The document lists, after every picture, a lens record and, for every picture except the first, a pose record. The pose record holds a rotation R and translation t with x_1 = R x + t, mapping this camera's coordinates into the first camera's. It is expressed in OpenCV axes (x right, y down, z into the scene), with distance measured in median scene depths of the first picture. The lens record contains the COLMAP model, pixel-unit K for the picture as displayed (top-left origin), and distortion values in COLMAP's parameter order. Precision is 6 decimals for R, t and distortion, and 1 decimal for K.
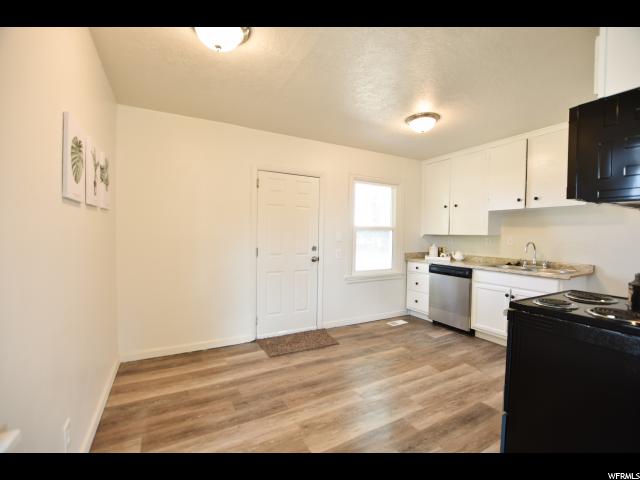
lens RADIAL K [[282.5, 0, 319.4], [0, 282.5, 240.0], [0, 0, 1]] dist [-0.035619, 0.005418]
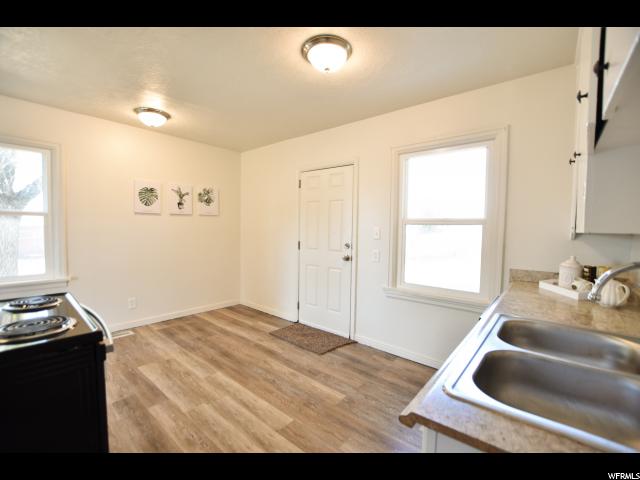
lens RADIAL K [[282.5, 0, 319.4], [0, 282.5, 240.0], [0, 0, 1]] dist [-0.035619, 0.005418]
pose [[0.354350, 0.034483, -0.934477, 0.920550], [-0.033832, 0.999138, 0.024040, -0.007831], [0.934501, 0.023096, 0.355211, 0.718129]]
